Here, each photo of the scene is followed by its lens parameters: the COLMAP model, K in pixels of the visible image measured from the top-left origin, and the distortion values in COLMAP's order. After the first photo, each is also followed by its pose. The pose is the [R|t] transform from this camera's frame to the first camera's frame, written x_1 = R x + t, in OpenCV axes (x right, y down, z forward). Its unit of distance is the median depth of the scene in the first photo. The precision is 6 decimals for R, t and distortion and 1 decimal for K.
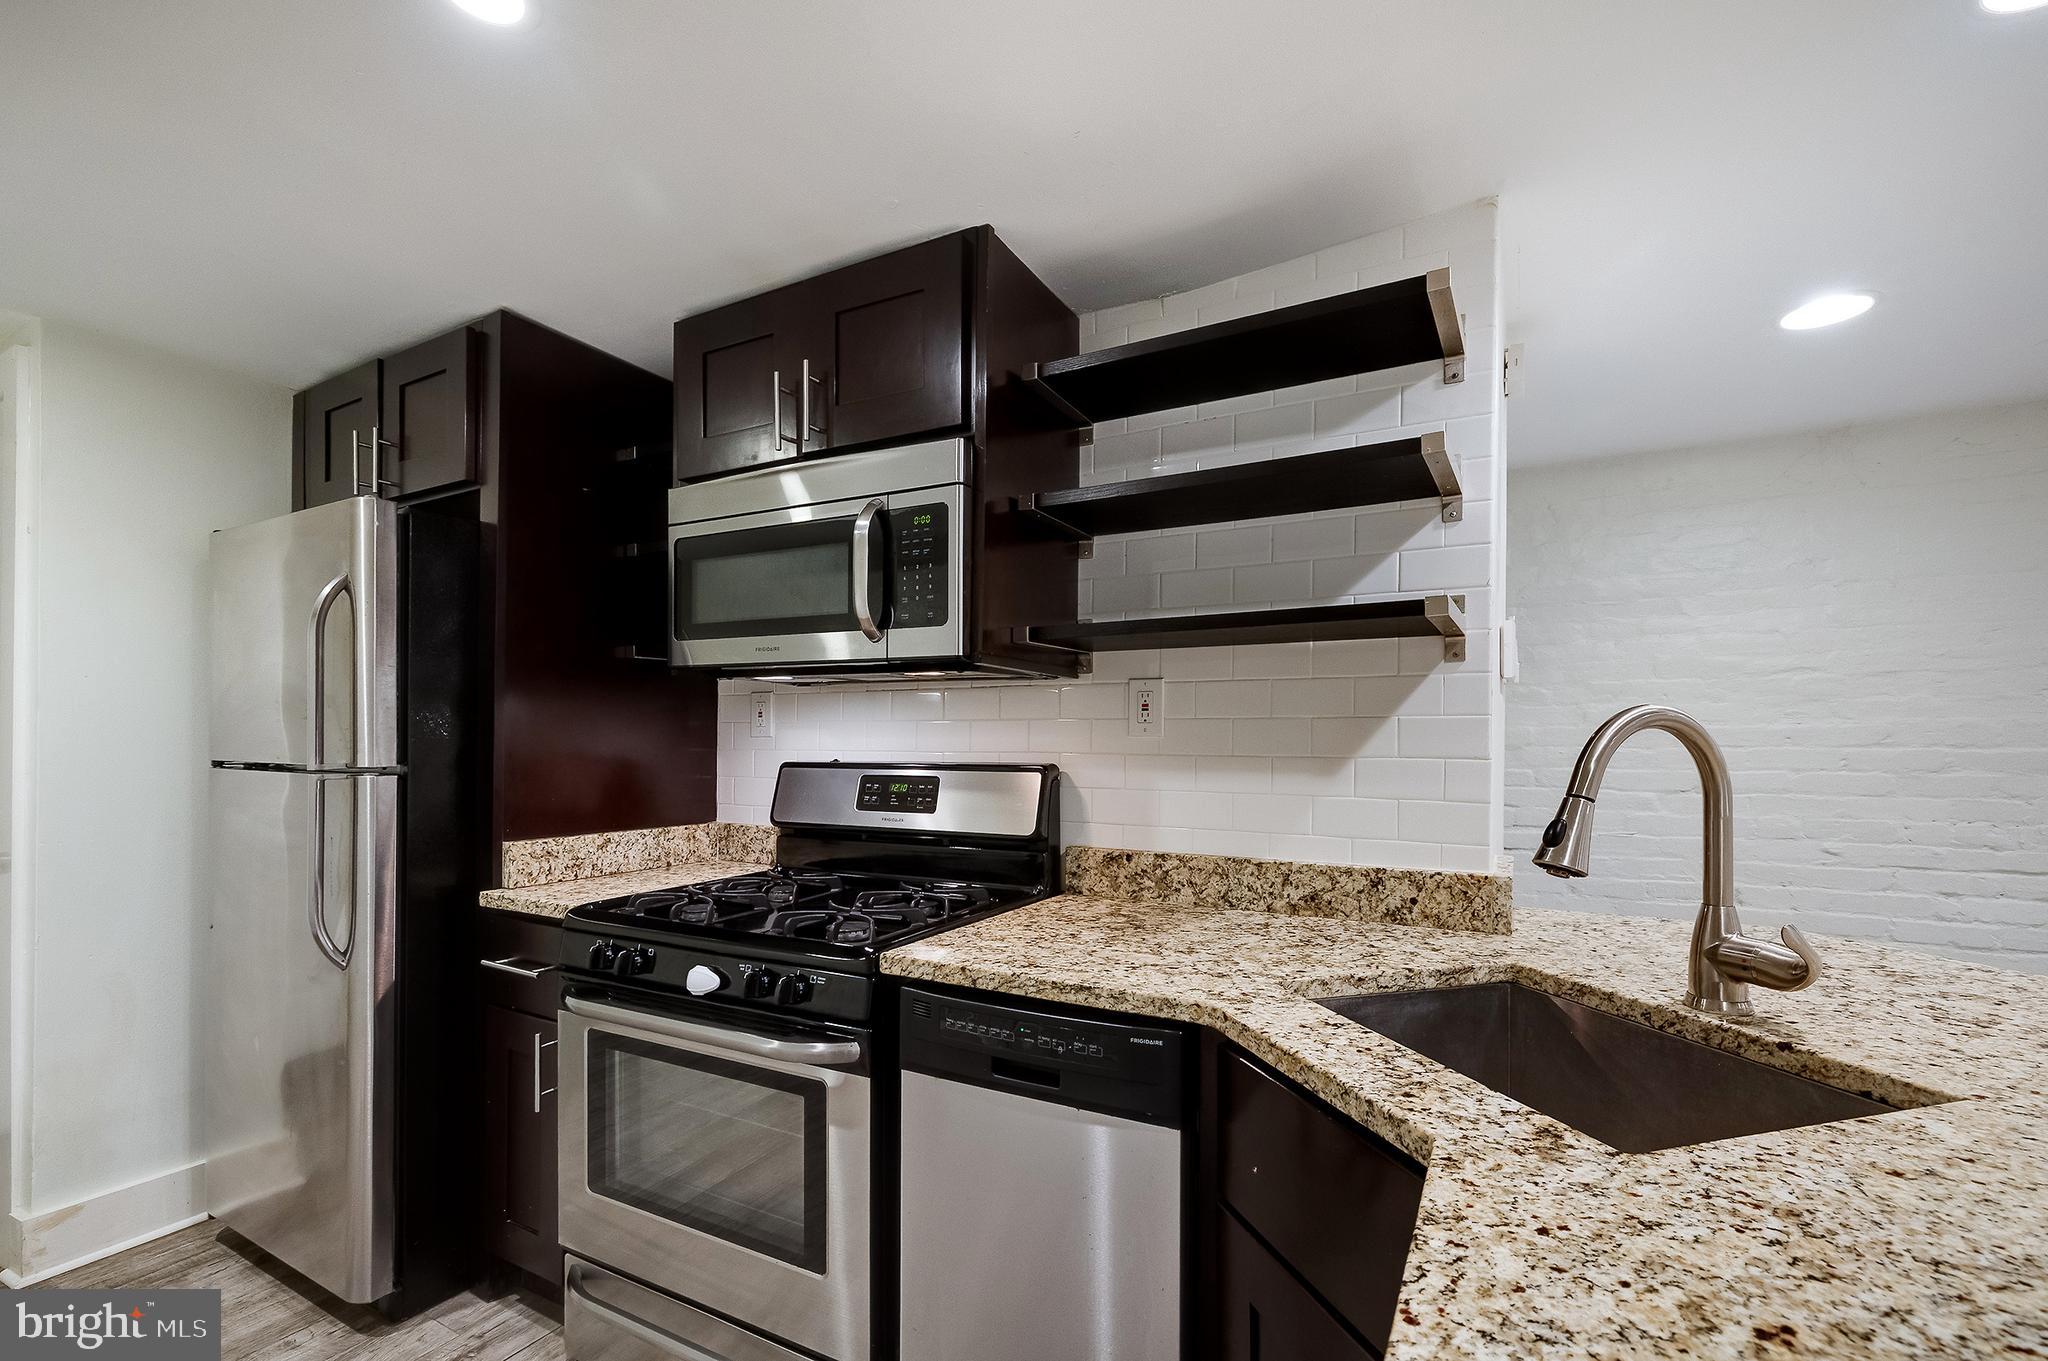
lens RADIAL K [[867.4, 0, 1085.3], [0, 867.4, 738.6], [0, 0, 1]] dist [0.000441, 0.000287]
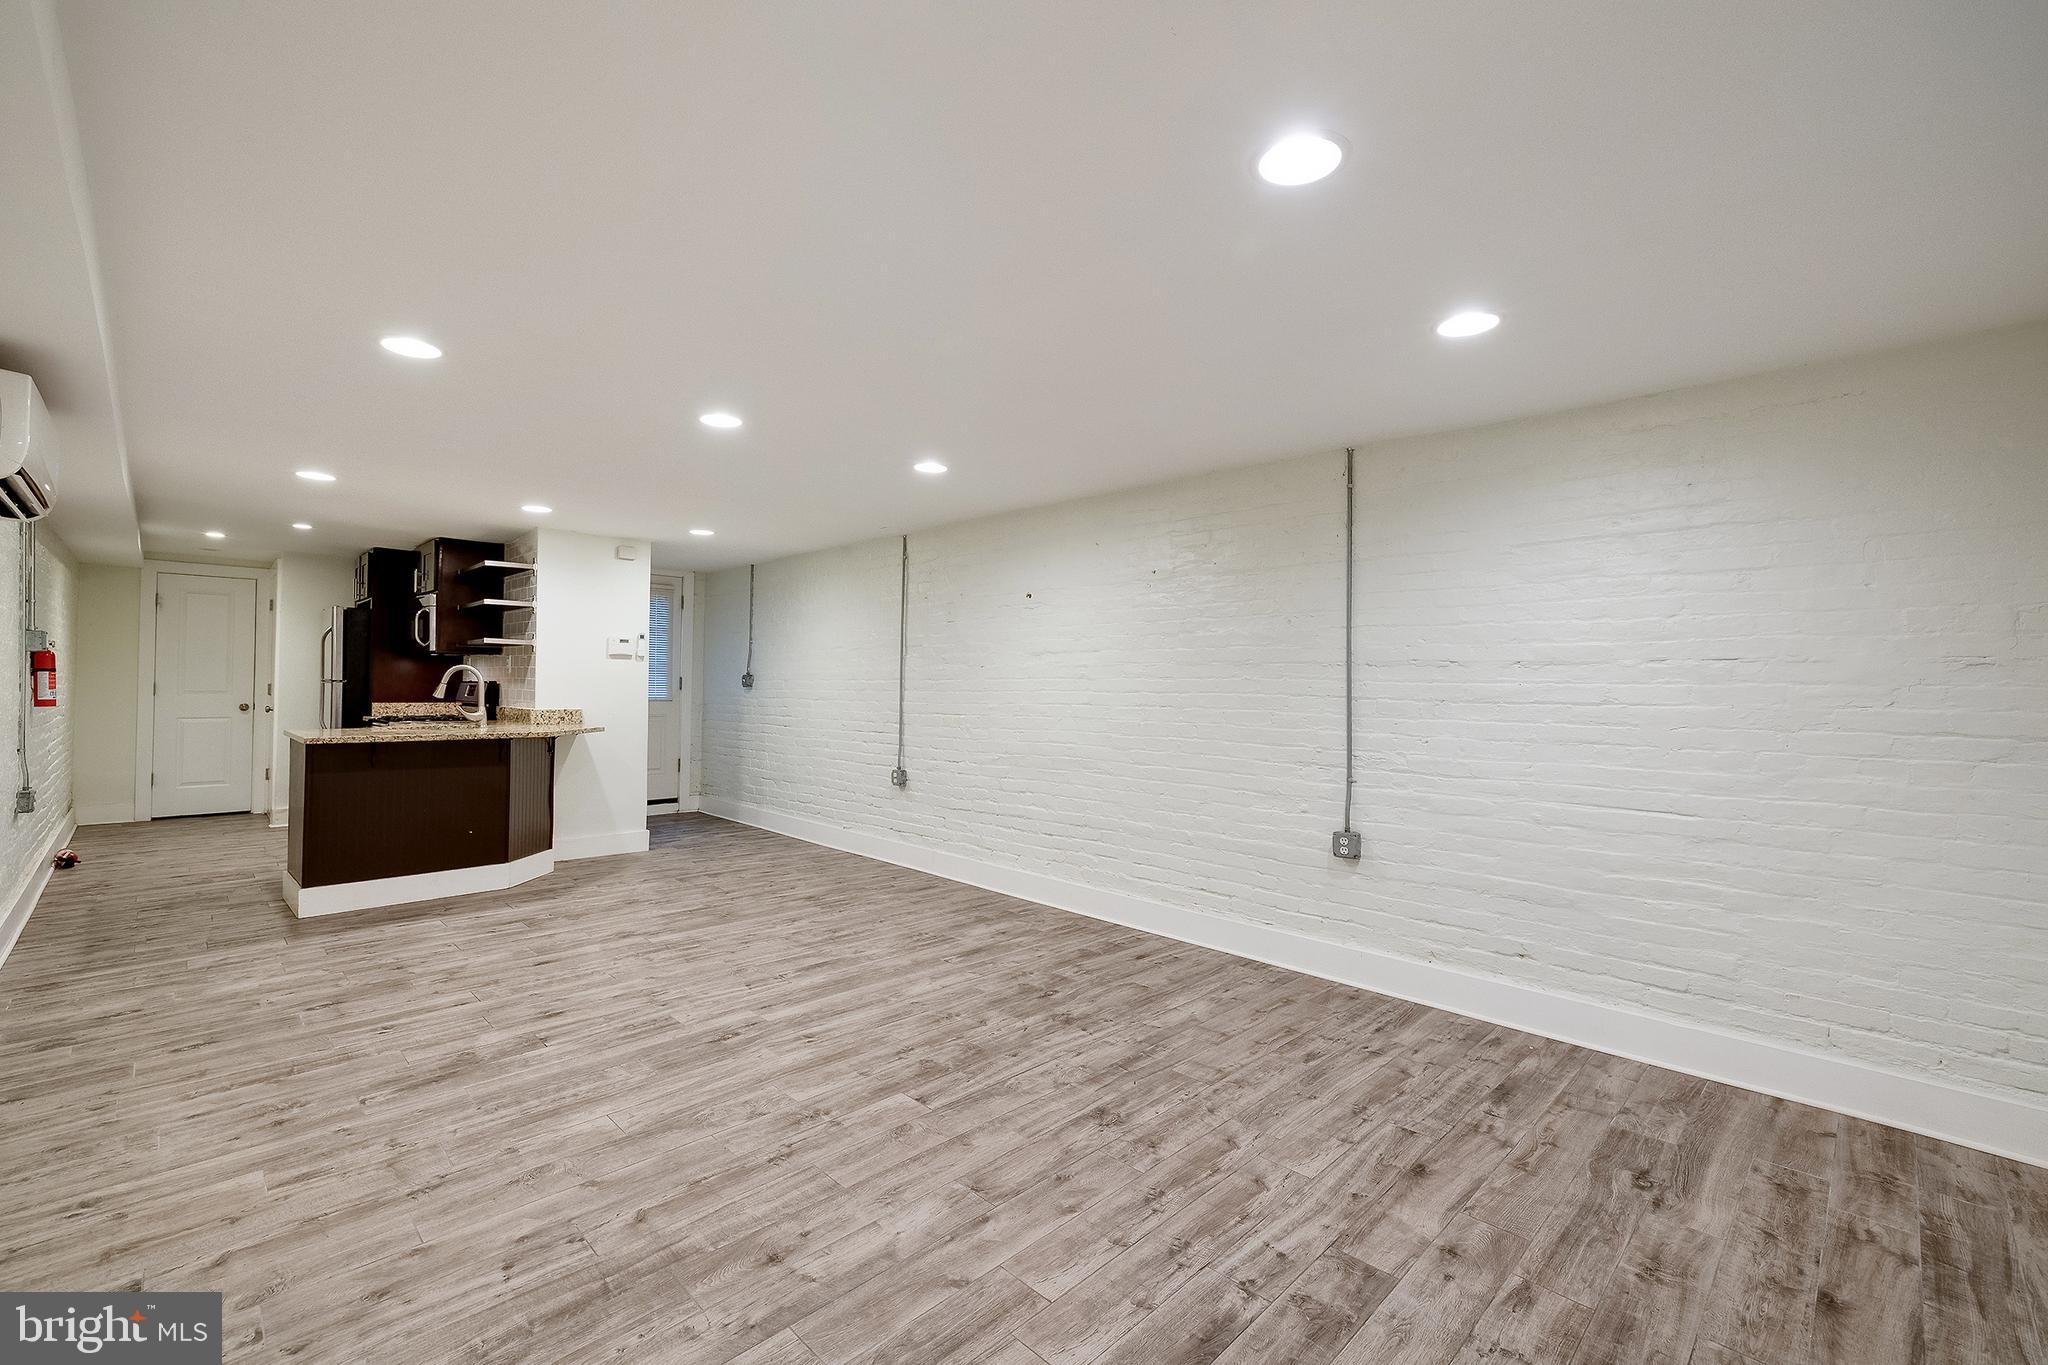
lens RADIAL K [[911.1, 0, 1112.9], [0, 911.1, 677.5], [0, 0, 1]] dist [0.002415, -0.000189]
pose [[0.959715, 0.006717, -0.280896, 3.566824], [-0.010004, 0.999897, -0.010269, 0.032017], [0.280798, 0.012665, 0.959683, -1.854516]]
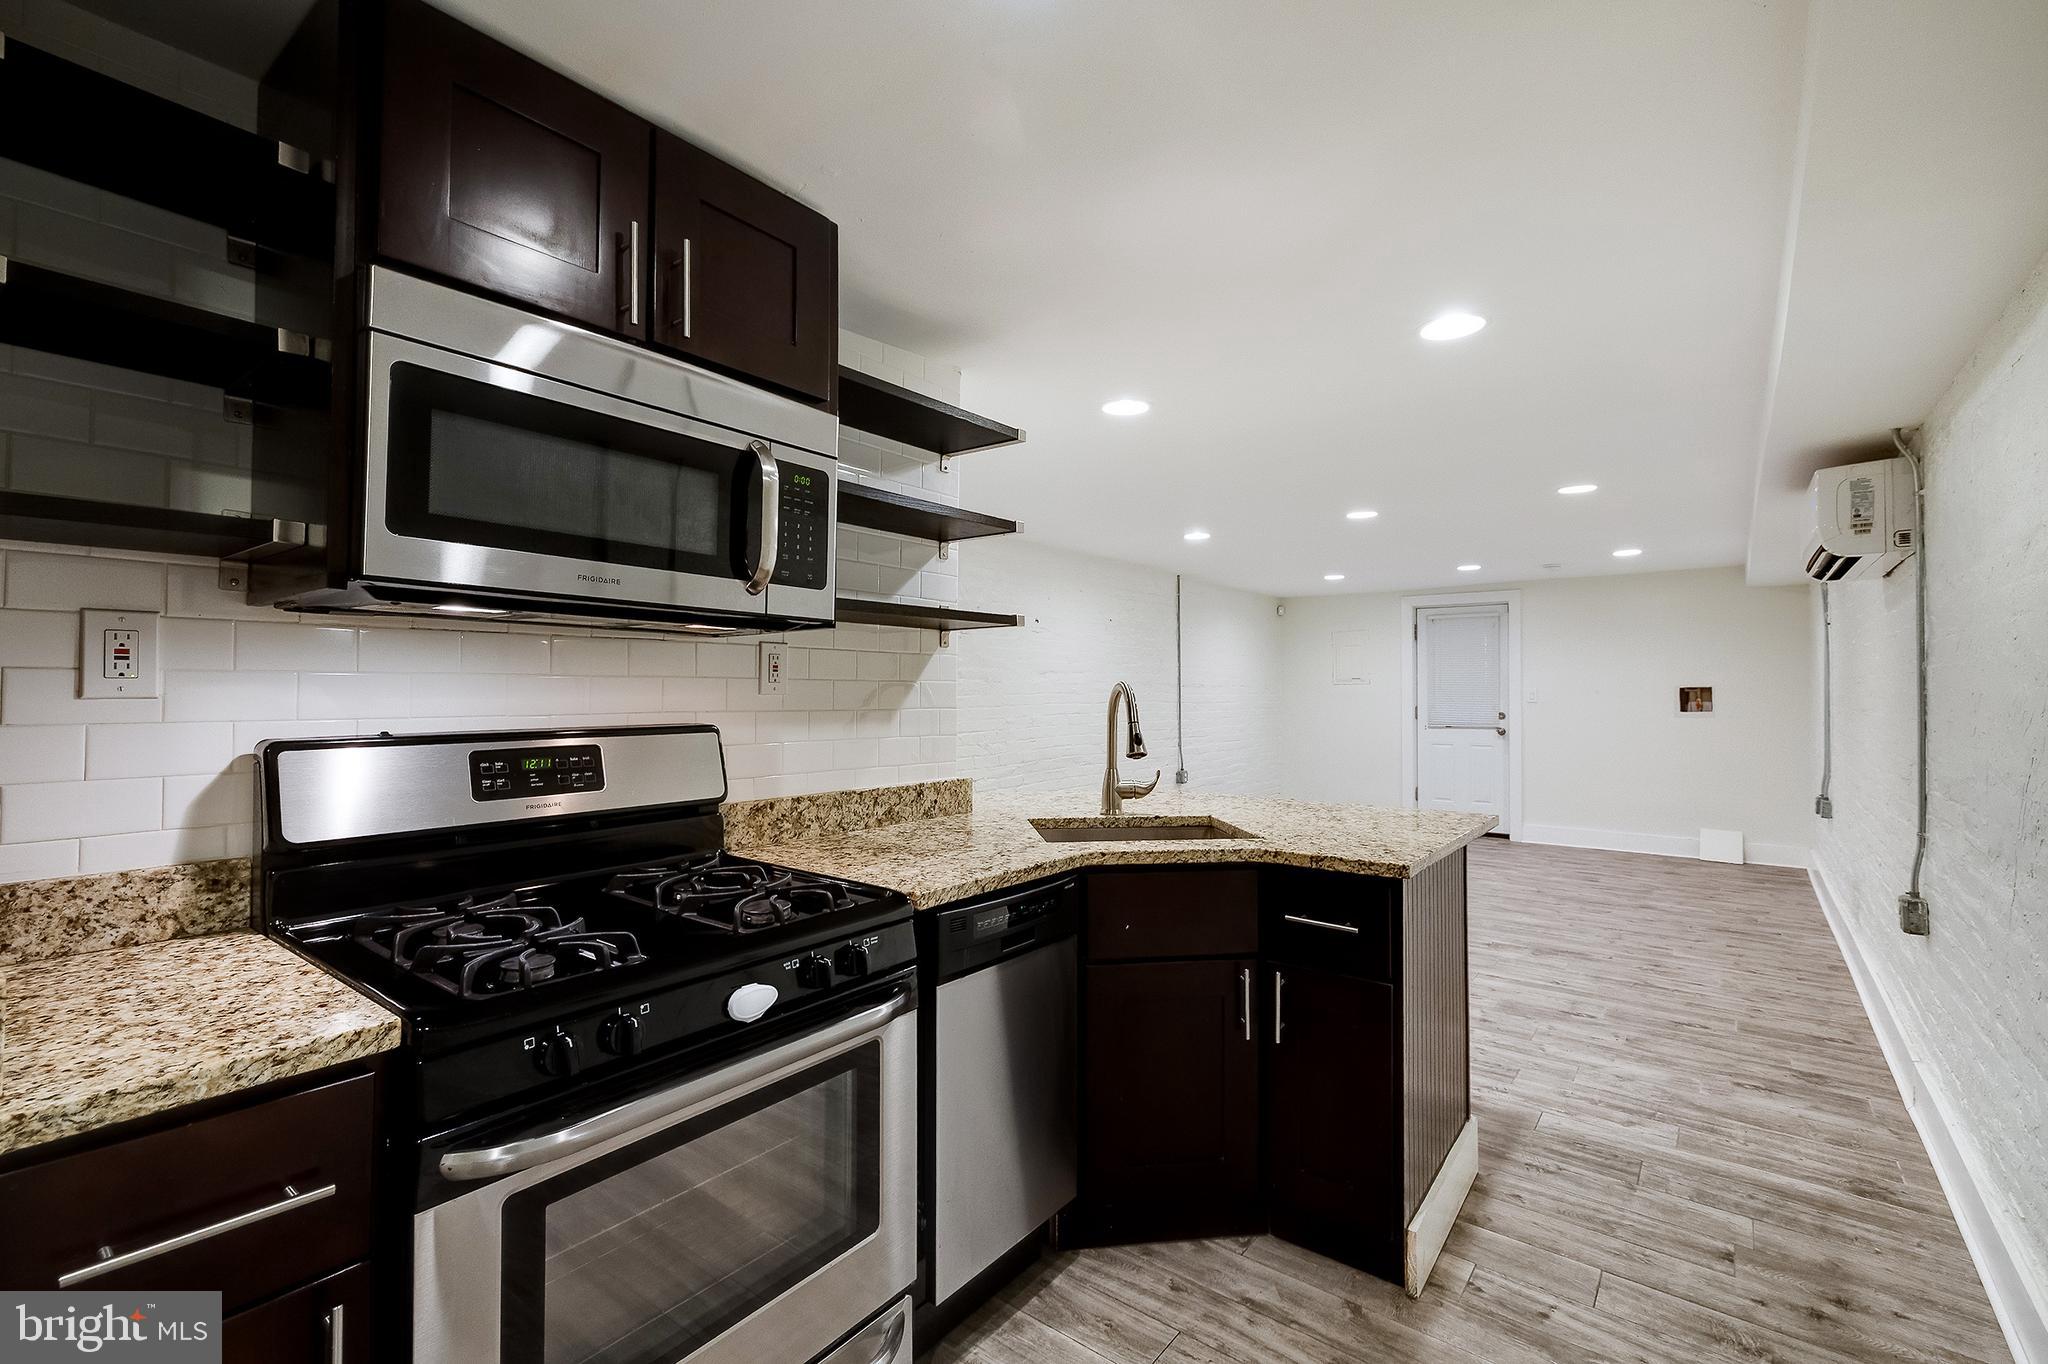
lens RADIAL K [[903.0, 0, 973.0], [0, 903.0, 678.3], [0, 0, 1]] dist [0.004147, 0.000100]
pose [[0.214466, 0.012173, 0.976656, -1.093657], [-0.002518, 0.999926, -0.011911, -0.011593], [-0.976728, 0.000095, 0.214481, 0.551261]]
